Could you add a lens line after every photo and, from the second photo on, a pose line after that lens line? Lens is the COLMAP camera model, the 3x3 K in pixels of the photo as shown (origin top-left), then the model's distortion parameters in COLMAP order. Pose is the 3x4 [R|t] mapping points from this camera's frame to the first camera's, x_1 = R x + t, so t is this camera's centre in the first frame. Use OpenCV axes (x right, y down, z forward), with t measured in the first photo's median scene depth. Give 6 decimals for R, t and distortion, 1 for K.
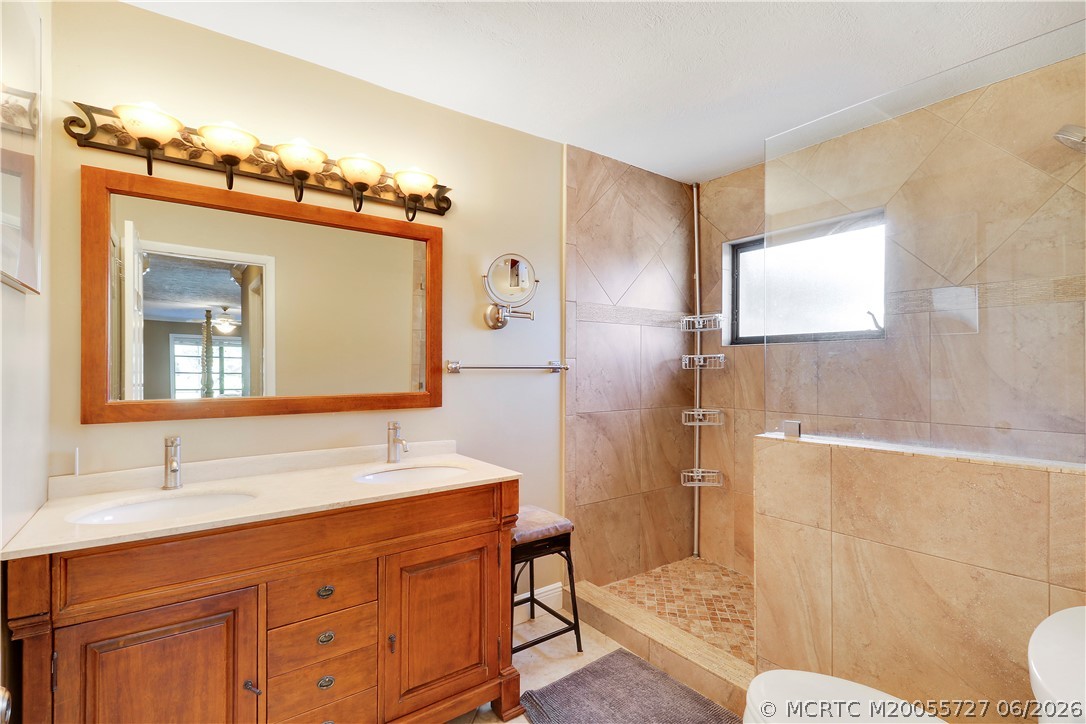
lens RADIAL K [[512.9, 0, 544.5], [0, 512.9, 365.7], [0, 0, 1]] dist [0.004735, -0.004611]
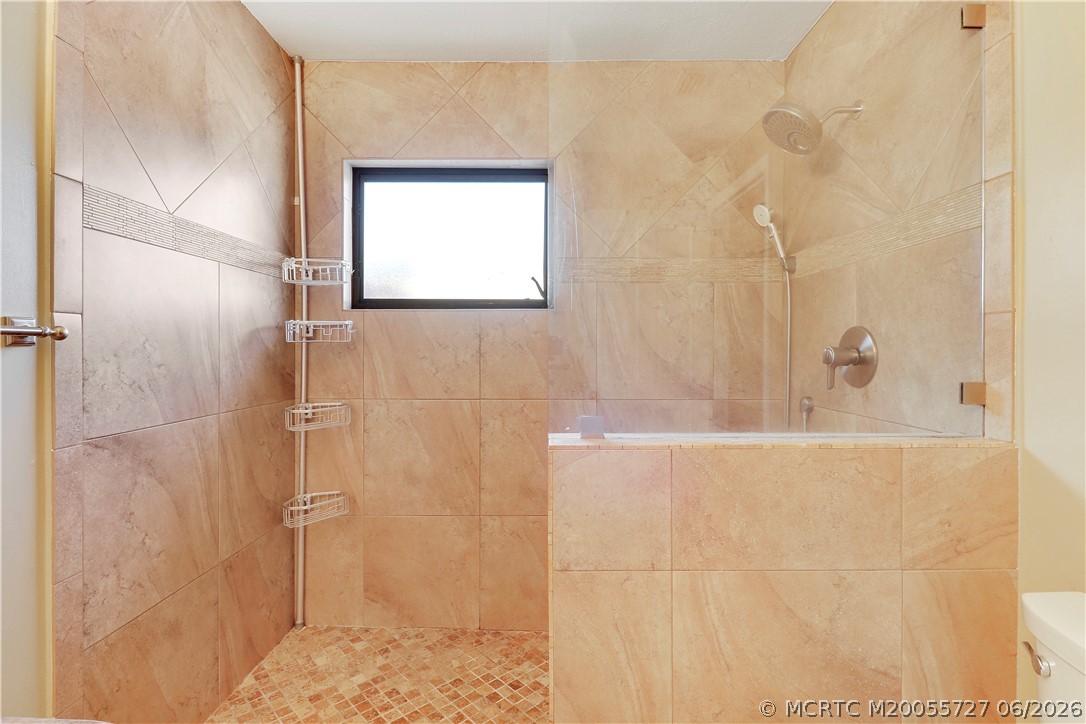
lens RADIAL K [[512.9, 0, 545.0], [0, 512.9, 354.5], [0, 0, 1]] dist [0.004735, -0.004611]
pose [[0.591085, -0.008909, 0.806560, -0.055615], [-0.003906, 0.999896, 0.013907, 0.012209], [-0.806600, -0.011370, 0.590989, 0.412537]]
